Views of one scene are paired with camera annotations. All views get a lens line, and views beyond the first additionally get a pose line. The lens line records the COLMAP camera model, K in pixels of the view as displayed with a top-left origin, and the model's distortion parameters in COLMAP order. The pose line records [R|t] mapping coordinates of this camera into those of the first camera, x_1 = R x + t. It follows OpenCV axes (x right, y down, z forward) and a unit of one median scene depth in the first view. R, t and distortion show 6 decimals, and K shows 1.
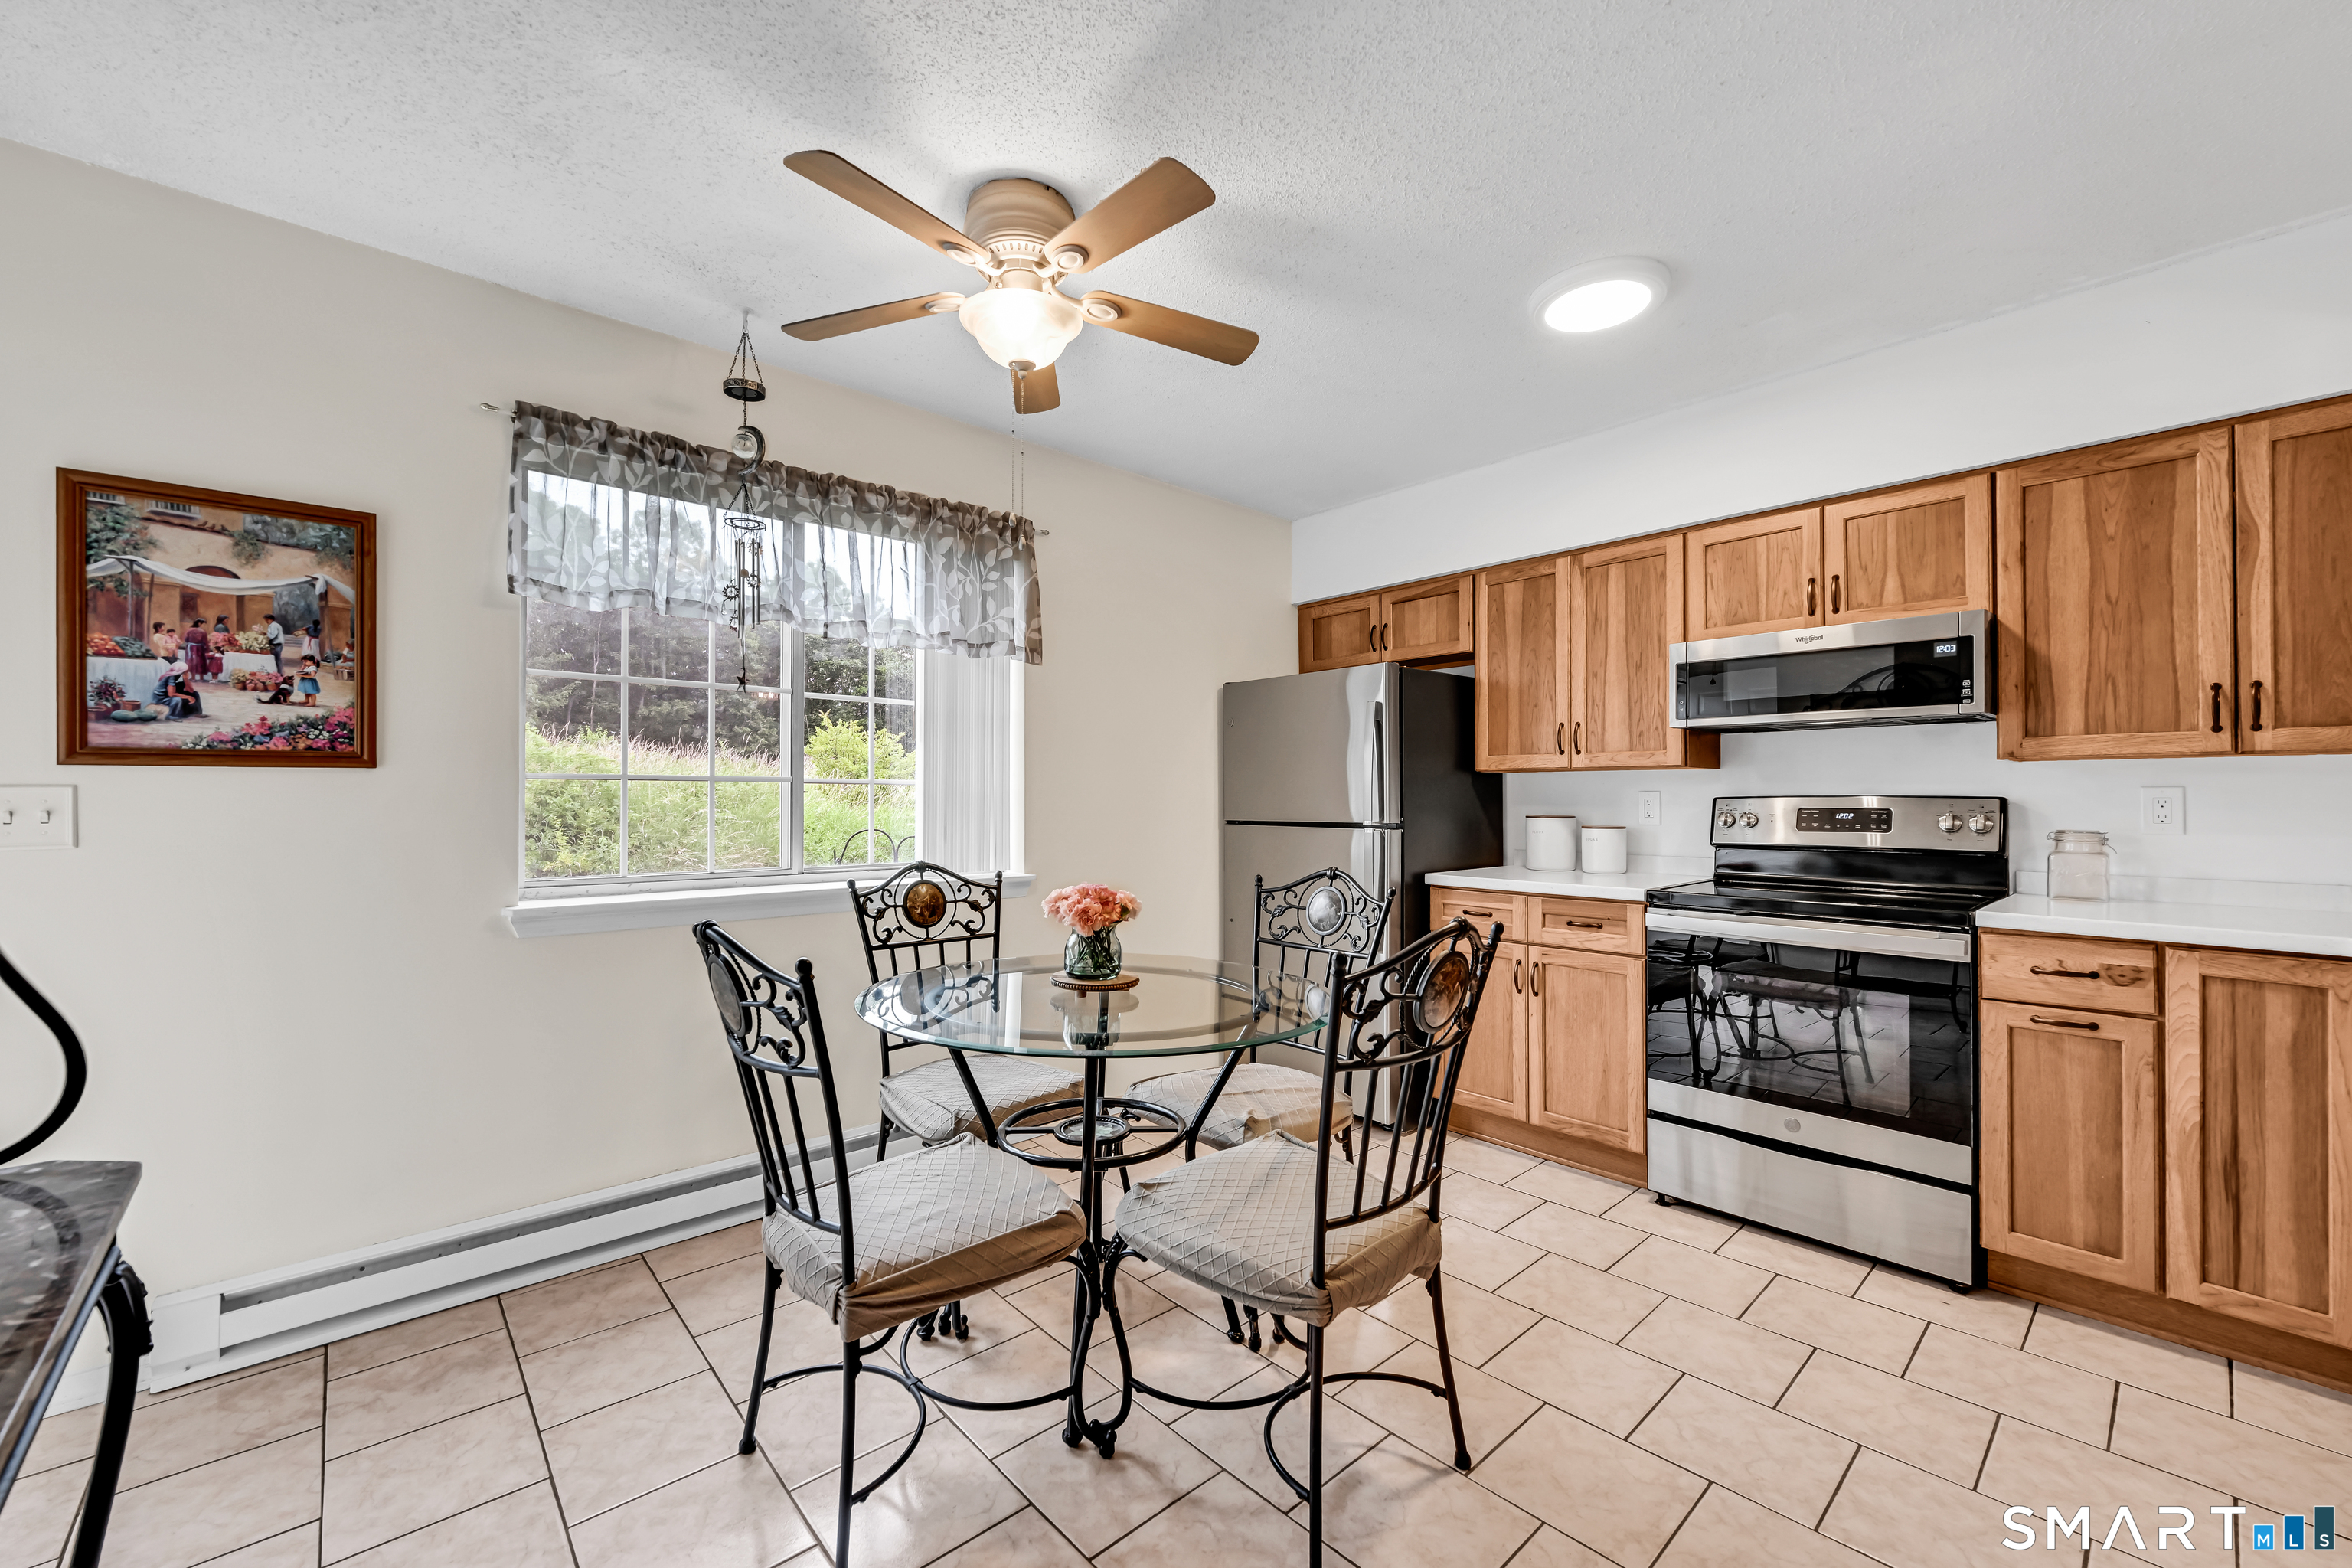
lens RADIAL K [[941.3, 0, 1176.0], [0, 941.3, 784.0], [0, 0, 1]] dist [0.001355, 0.000115]
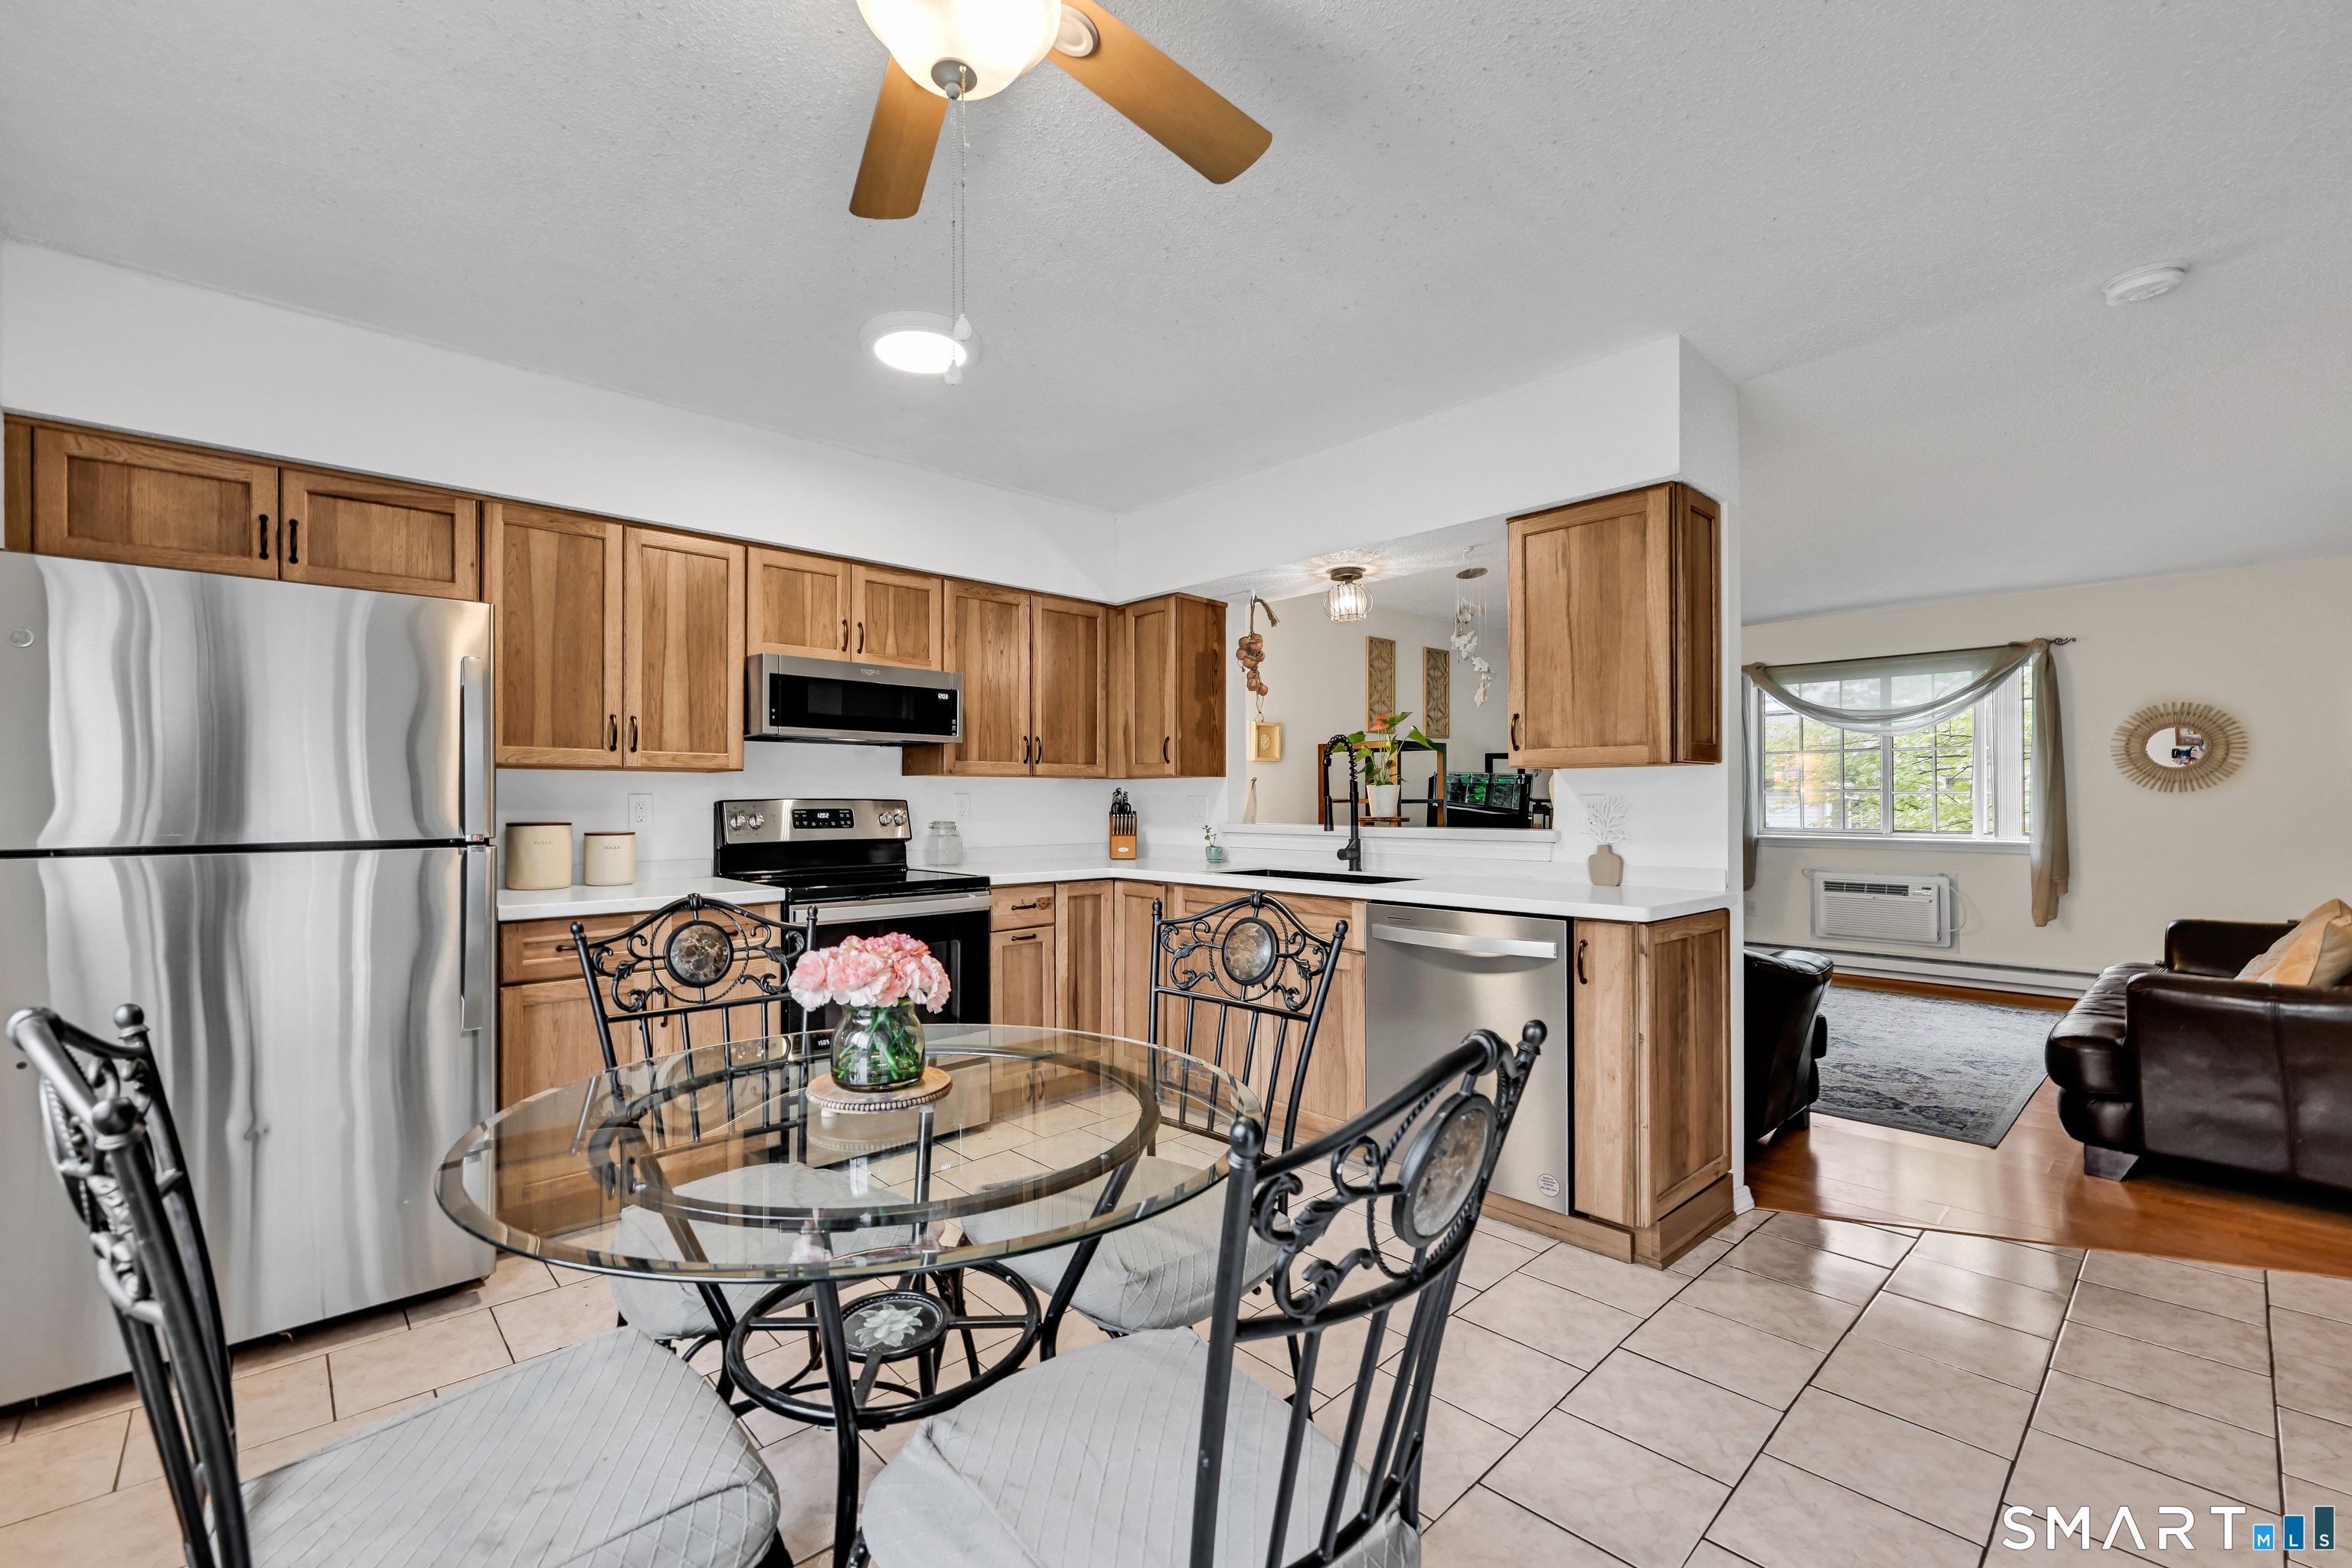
lens RADIAL K [[965.9, 0, 1088.0], [0, 965.9, 794.3], [0, 0, 1]] dist [0.001468, 0.000486]
pose [[0.026026, 0.007481, 0.999633, -0.566554], [-0.011387, 0.999909, -0.007186, 0.012006], [-0.999596, -0.011196, 0.026108, 0.652274]]
